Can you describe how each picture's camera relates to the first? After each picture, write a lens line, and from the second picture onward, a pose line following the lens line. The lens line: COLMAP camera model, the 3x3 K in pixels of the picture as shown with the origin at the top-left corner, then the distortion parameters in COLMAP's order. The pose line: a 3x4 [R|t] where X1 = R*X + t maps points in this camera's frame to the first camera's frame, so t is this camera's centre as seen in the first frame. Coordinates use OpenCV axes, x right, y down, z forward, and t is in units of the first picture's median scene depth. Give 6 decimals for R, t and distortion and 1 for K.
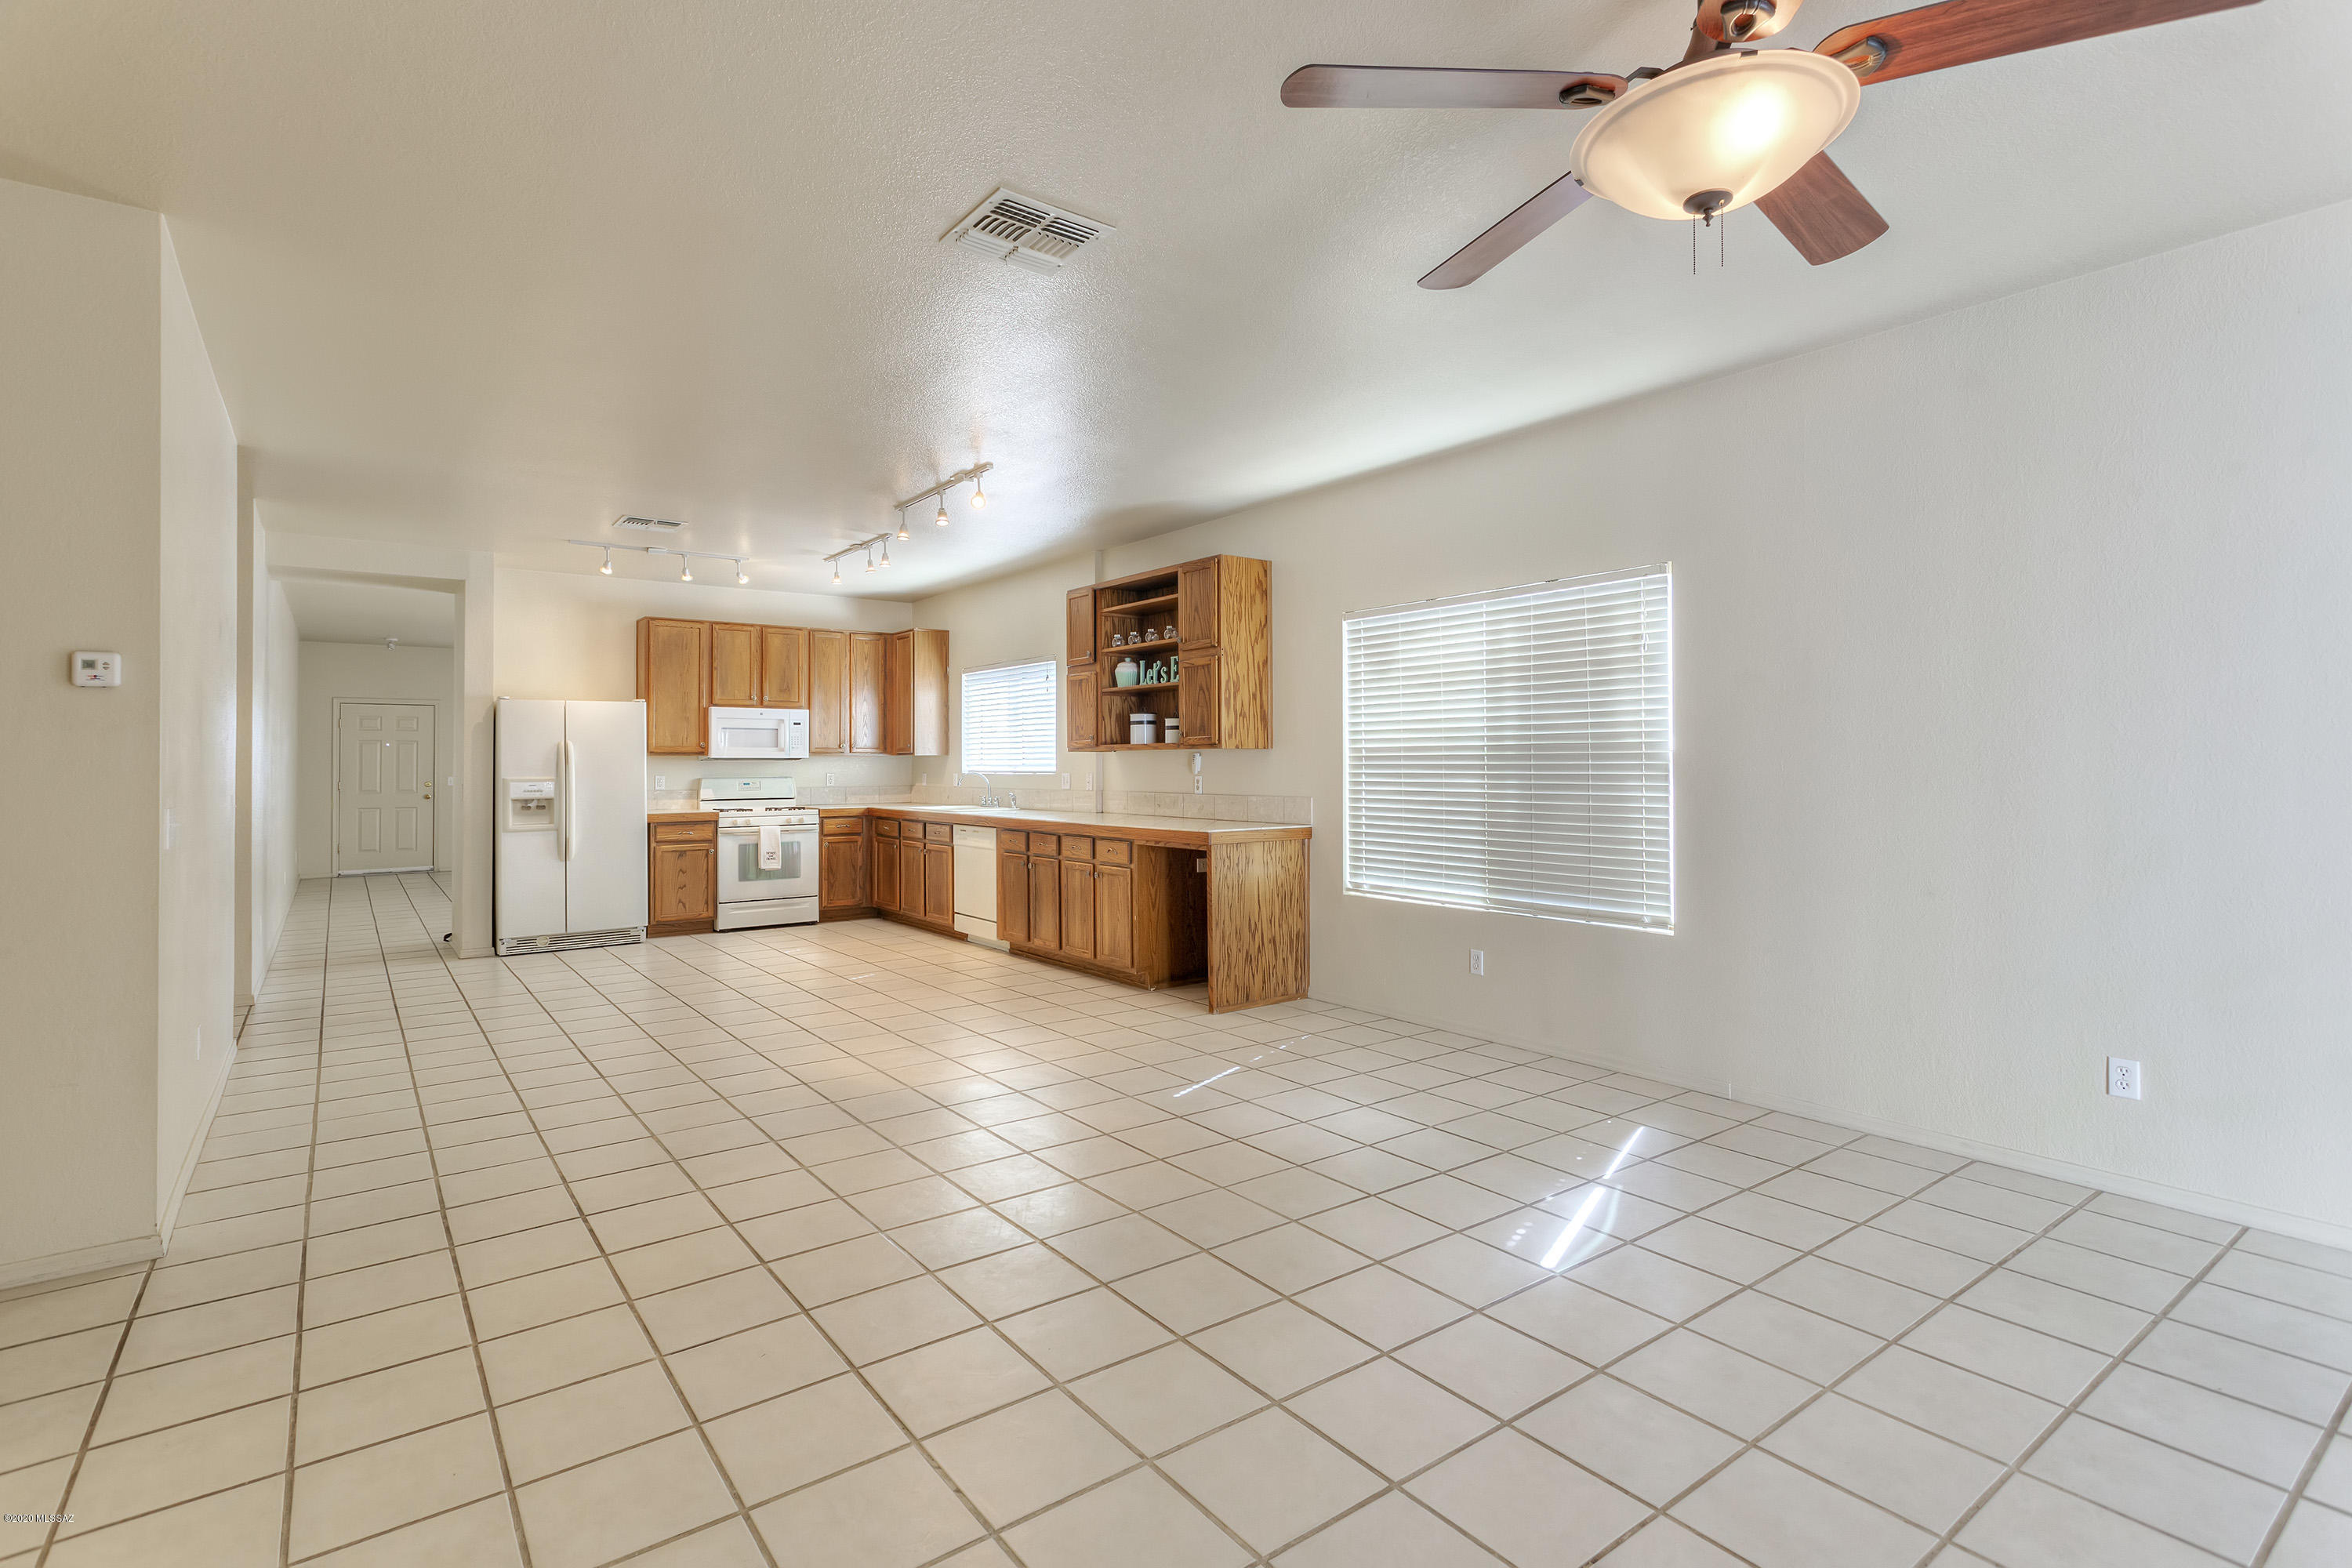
lens RADIAL K [[1121.4, 0, 1191.4], [0, 1121.4, 746.5], [0, 0, 1]] dist [0.001515, 0.000309]
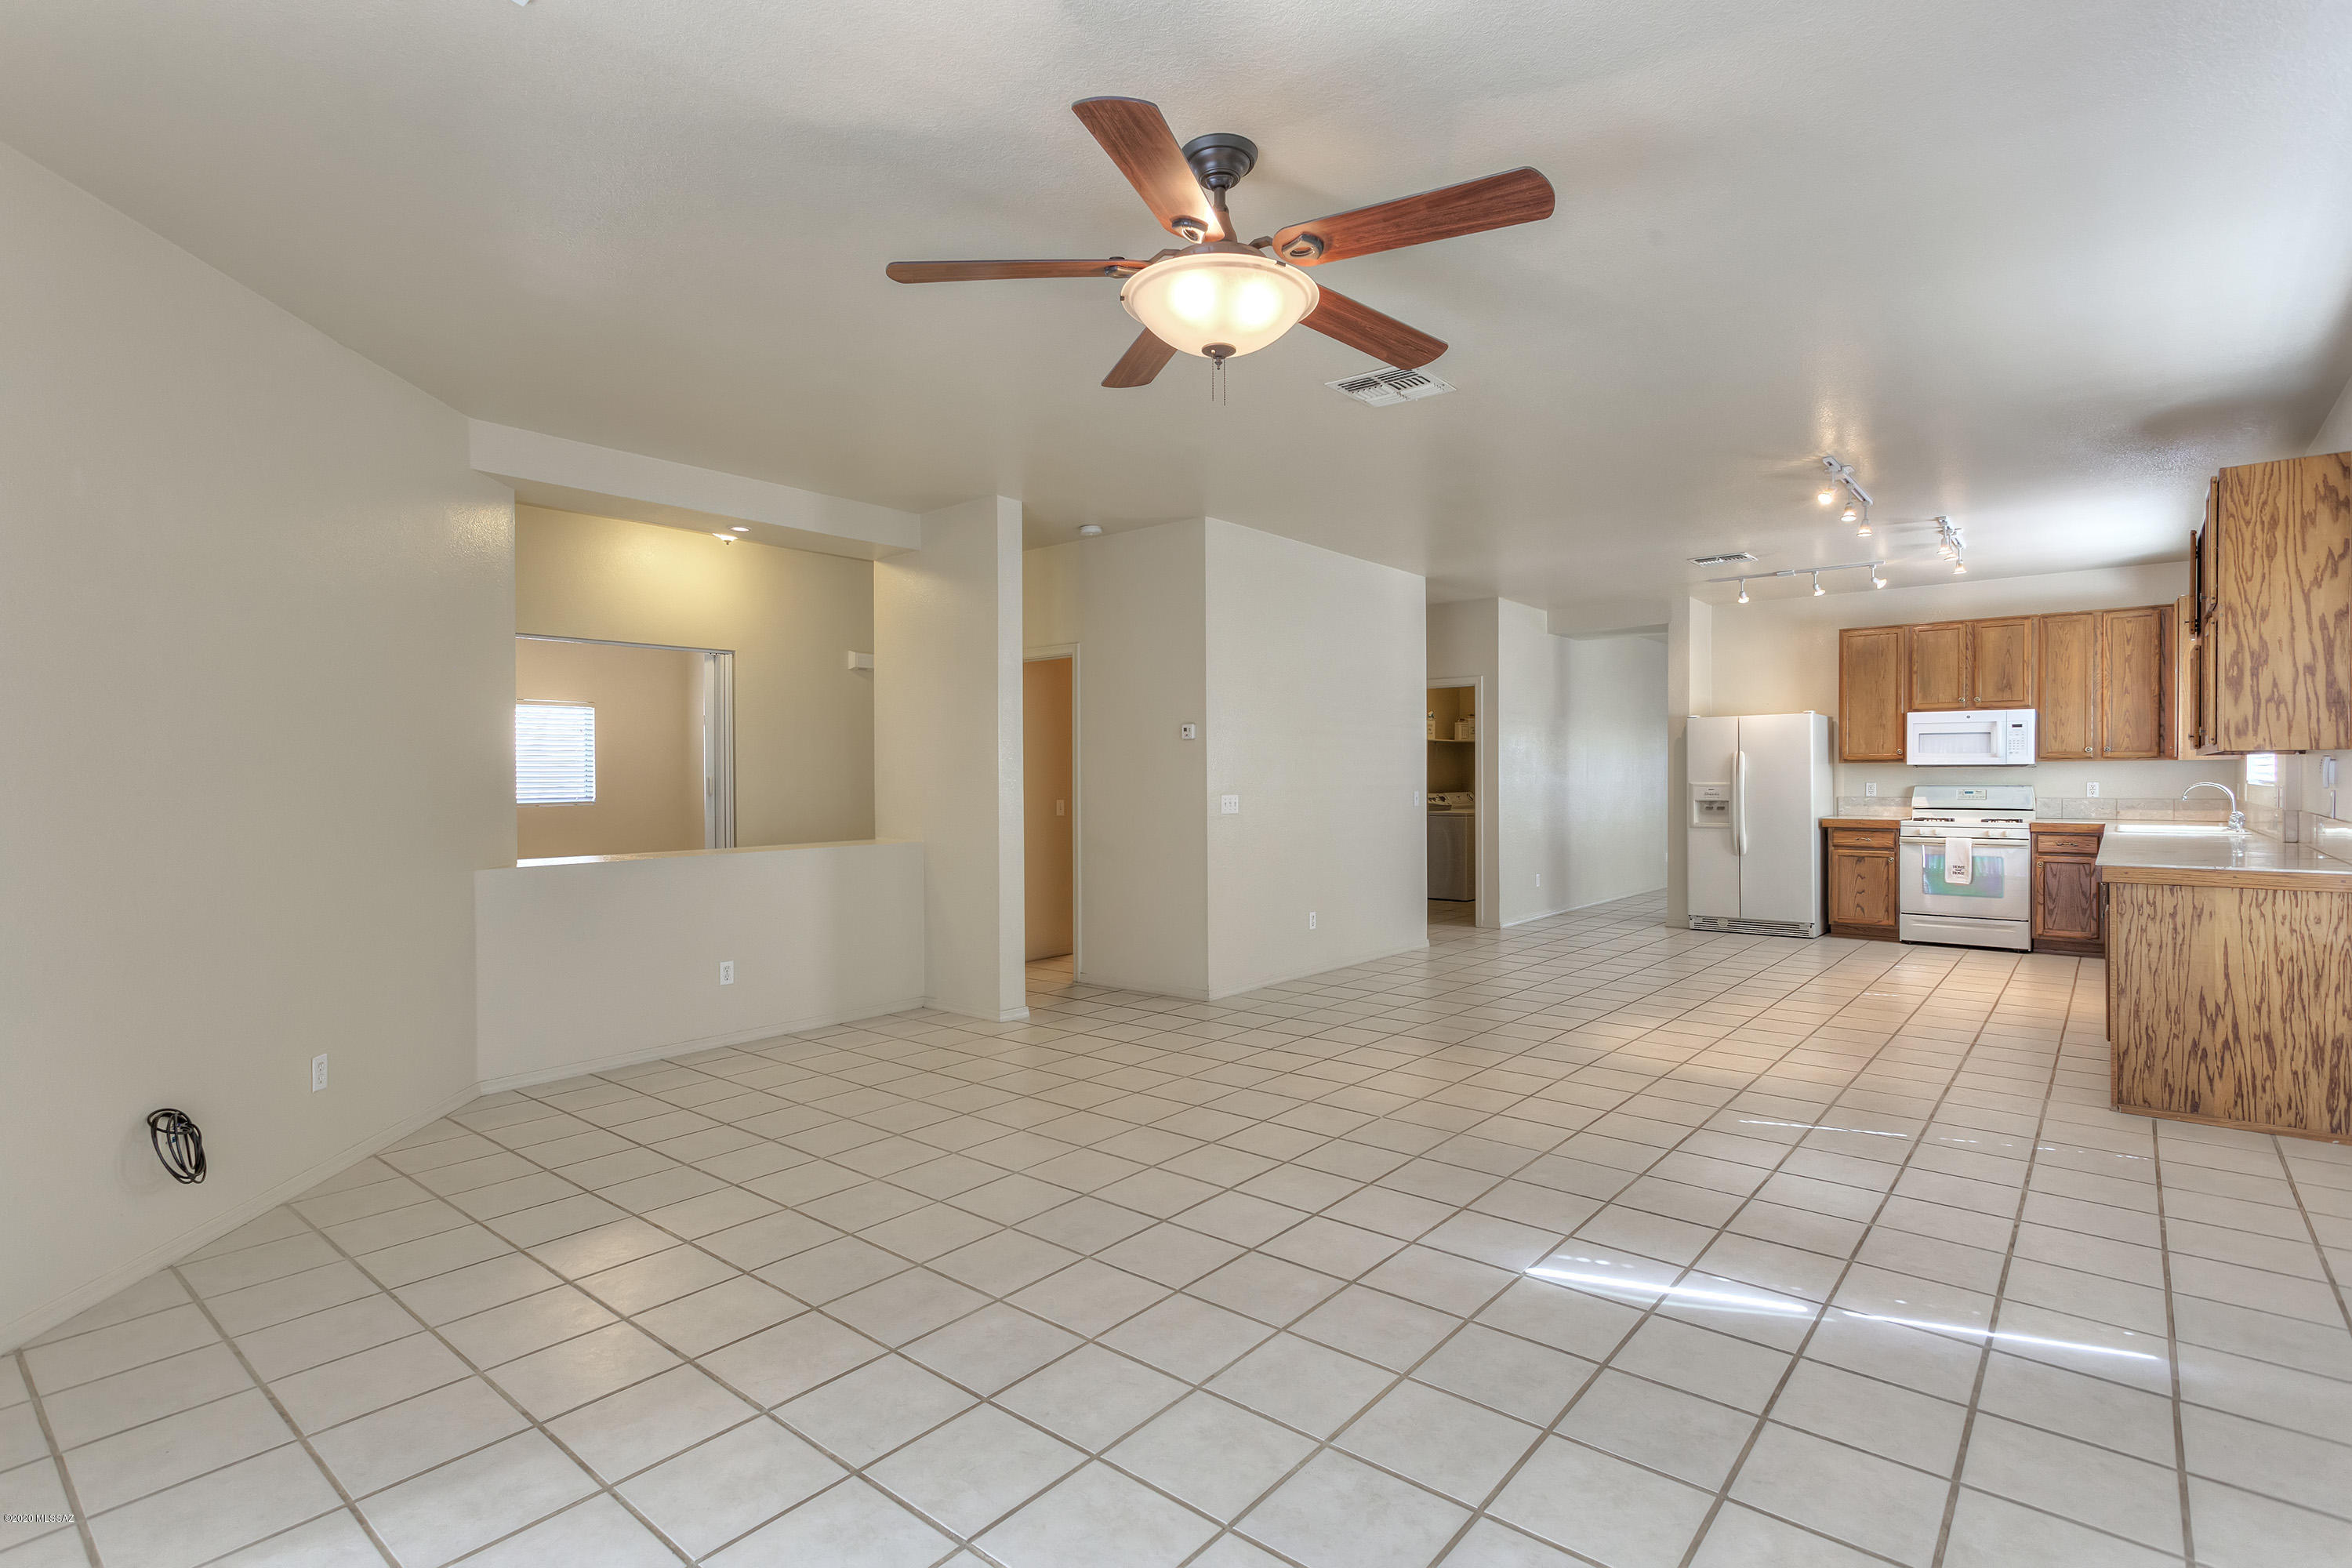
lens RADIAL K [[1124.6, 0, 1148.3], [0, 1124.6, 779.7], [0, 0, 1]] dist [0.008133, 0.000802]
pose [[0.223523, 0.007673, -0.974669, 0.388624], [0.017534, 0.999776, 0.011892, -0.000203], [0.974541, -0.019748, 0.223338, 0.138510]]
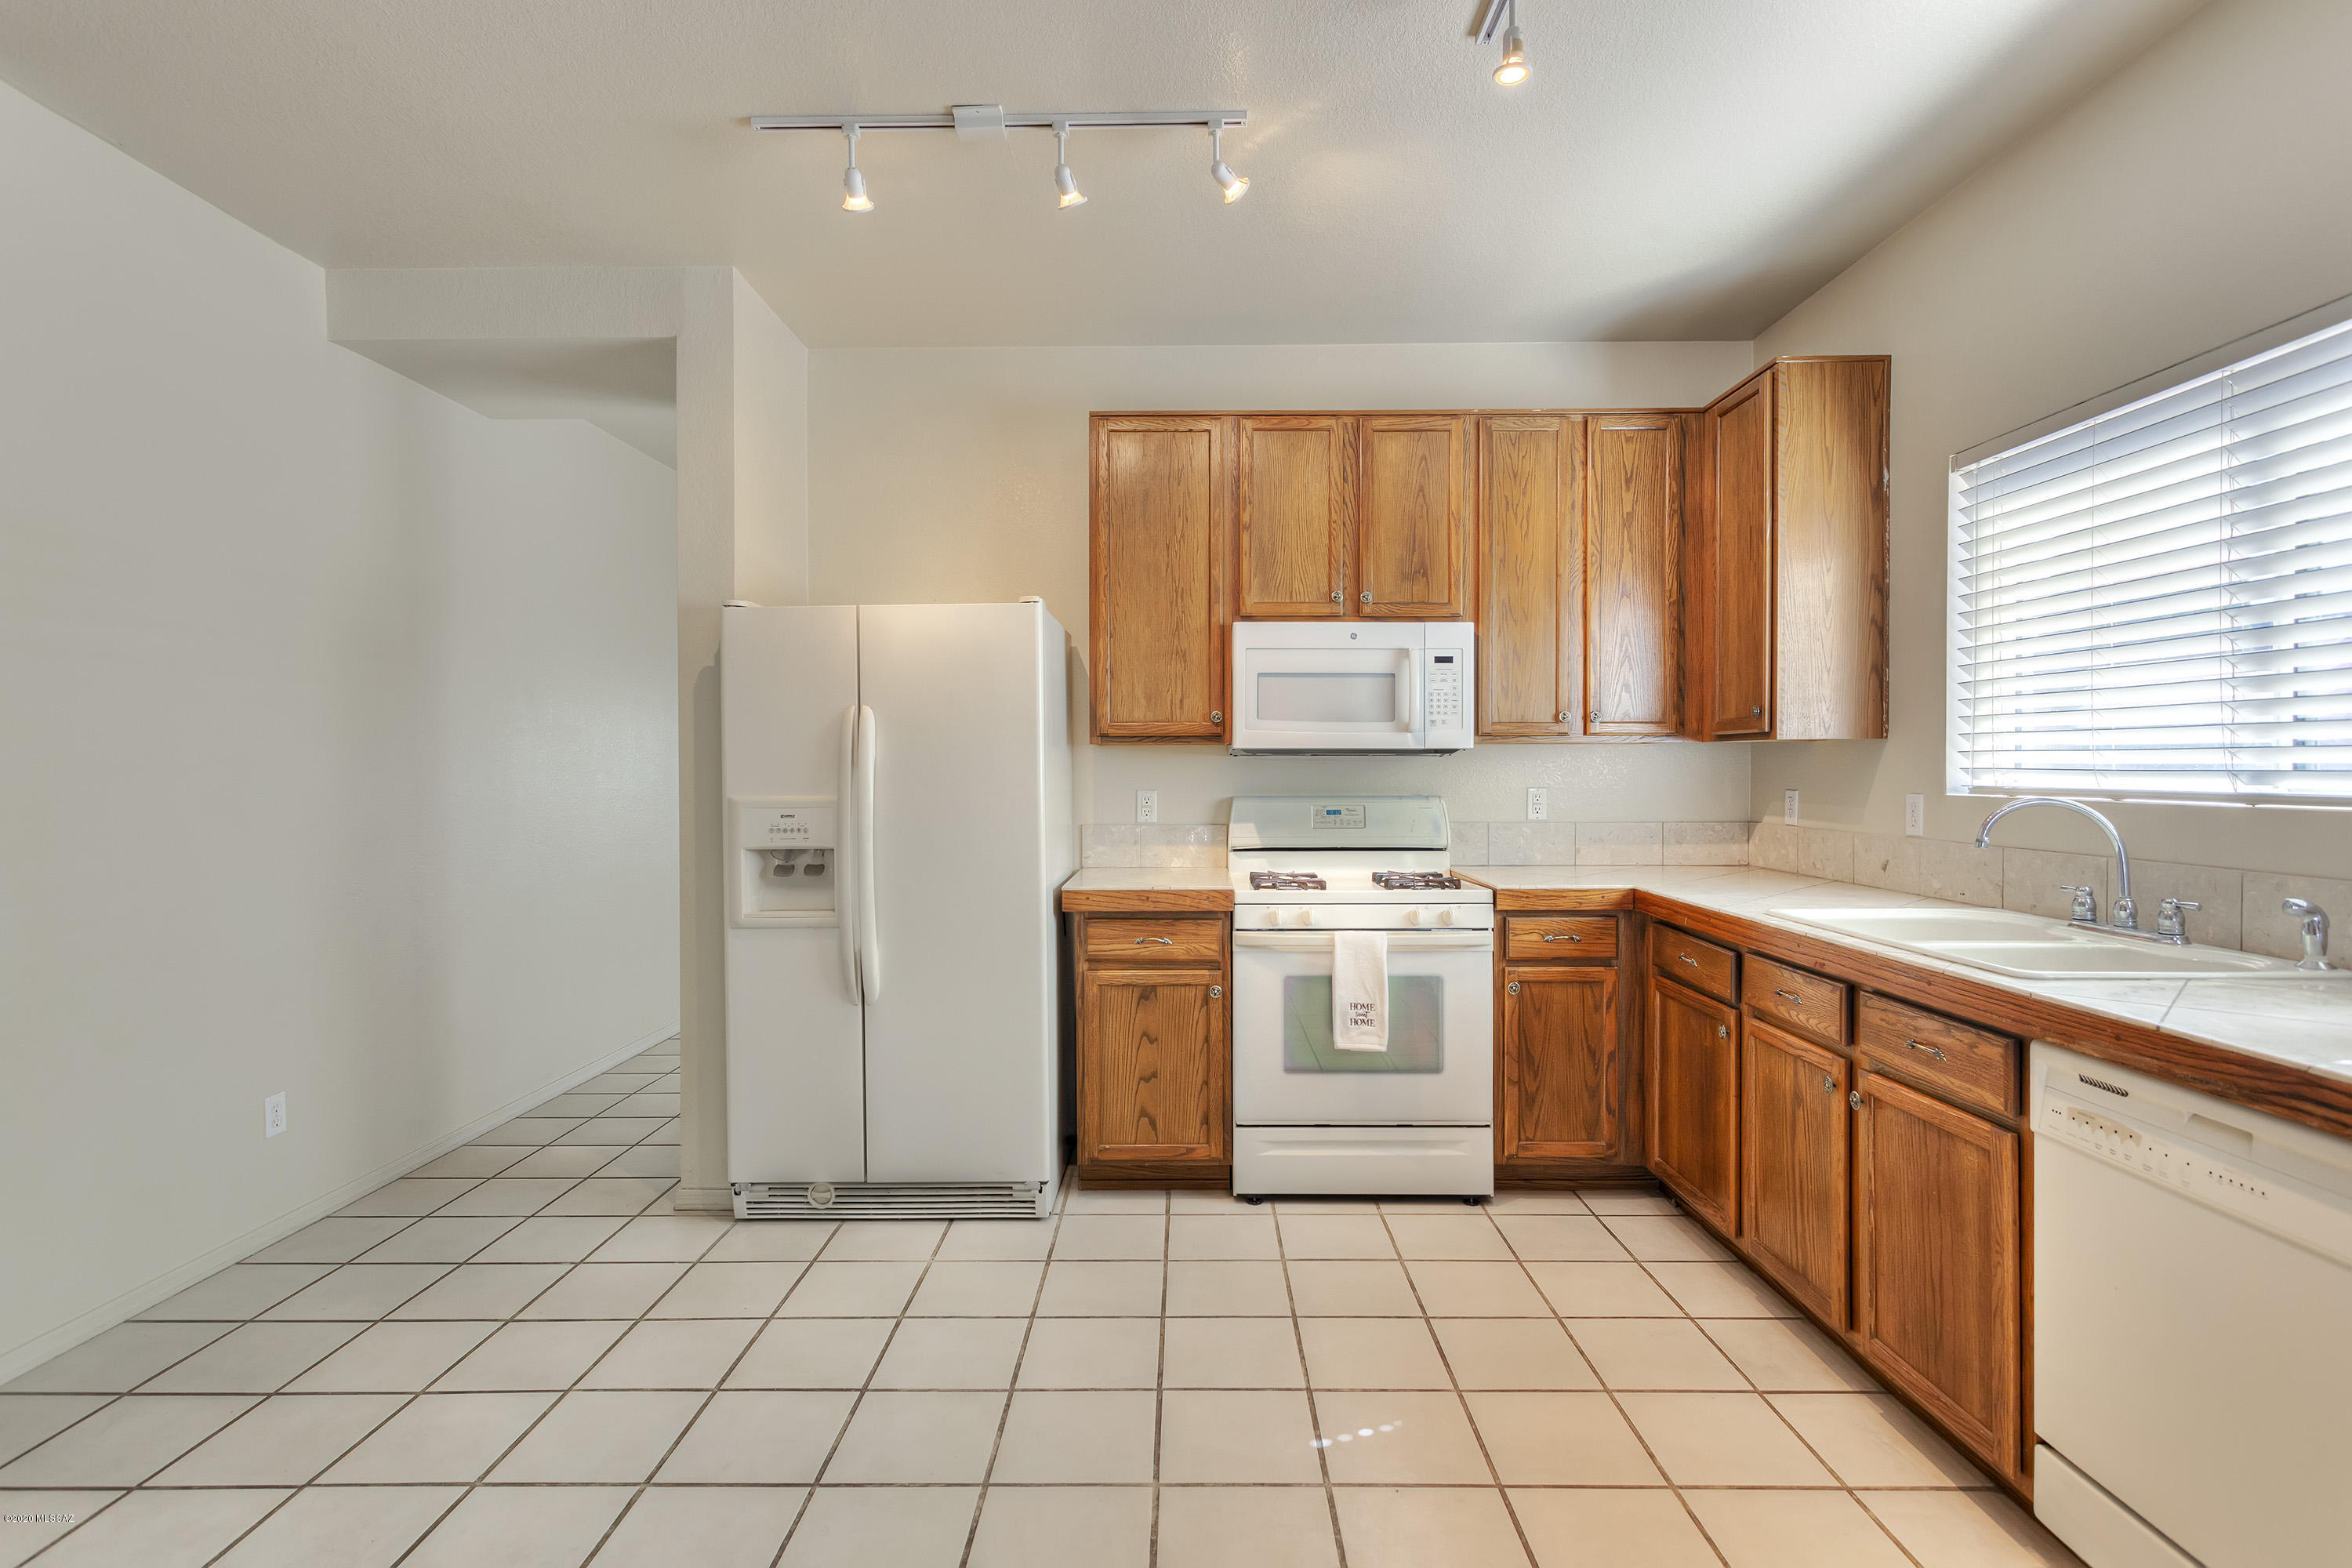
lens RADIAL K [[1224.3, 0, 1176.0], [0, 1224.3, 784.0], [0, 0, 1]] dist [-0.003679, 0.000044]
pose [[0.805067, 0.011188, -0.593078, -0.187478], [0.008423, 0.999506, 0.030288, 0.009338], [0.593124, -0.029380, 0.804575, 0.645031]]
